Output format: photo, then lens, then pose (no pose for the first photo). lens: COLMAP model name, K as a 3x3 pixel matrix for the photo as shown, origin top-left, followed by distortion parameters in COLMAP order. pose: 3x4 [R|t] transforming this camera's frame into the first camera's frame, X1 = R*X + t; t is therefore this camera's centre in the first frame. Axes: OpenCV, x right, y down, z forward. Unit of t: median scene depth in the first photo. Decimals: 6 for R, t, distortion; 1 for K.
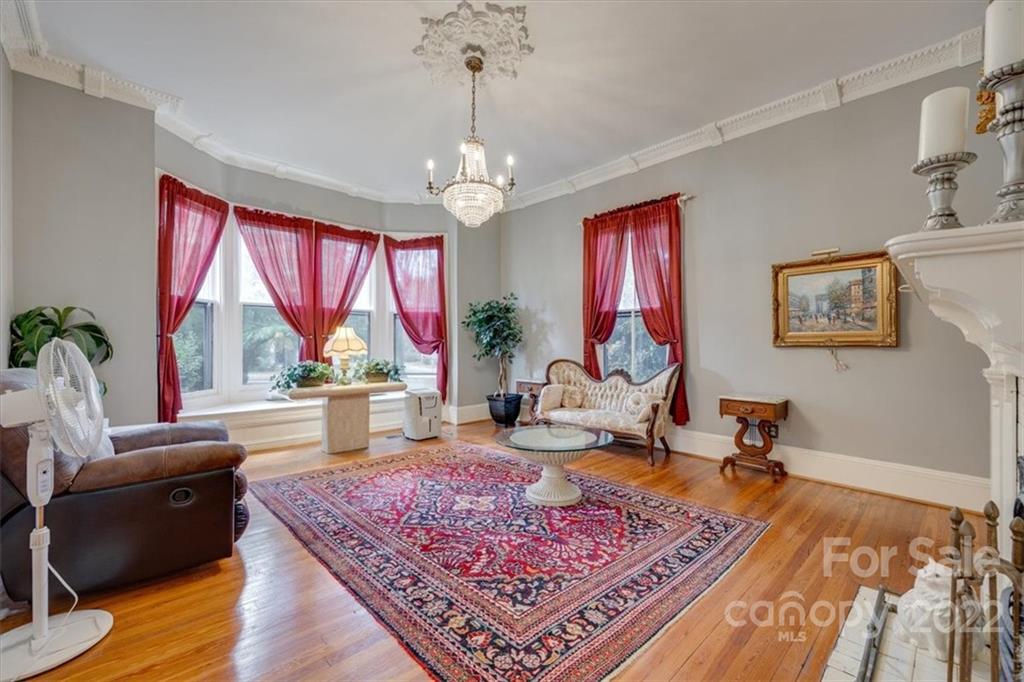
lens RADIAL K [[415.0, 0, 517.0], [0, 415.0, 344.0], [0, 0, 1]] dist [-0.002555, -0.000264]
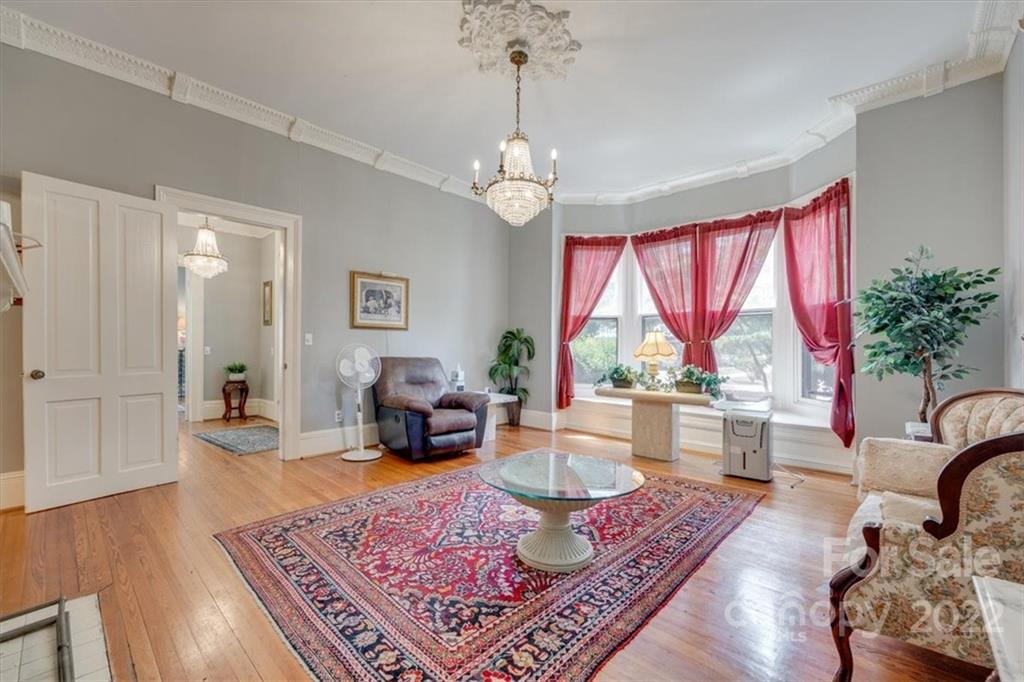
lens RADIAL K [[429.3, 0, 510.8], [0, 429.3, 344.0], [0, 0, 1]] dist [-0.001955, 0.000217]
pose [[0.054638, -0.013513, -0.998415, 0.909510], [-0.010054, 0.999850, -0.014083, 0.009315], [0.998456, 0.010807, 0.054494, 0.943356]]
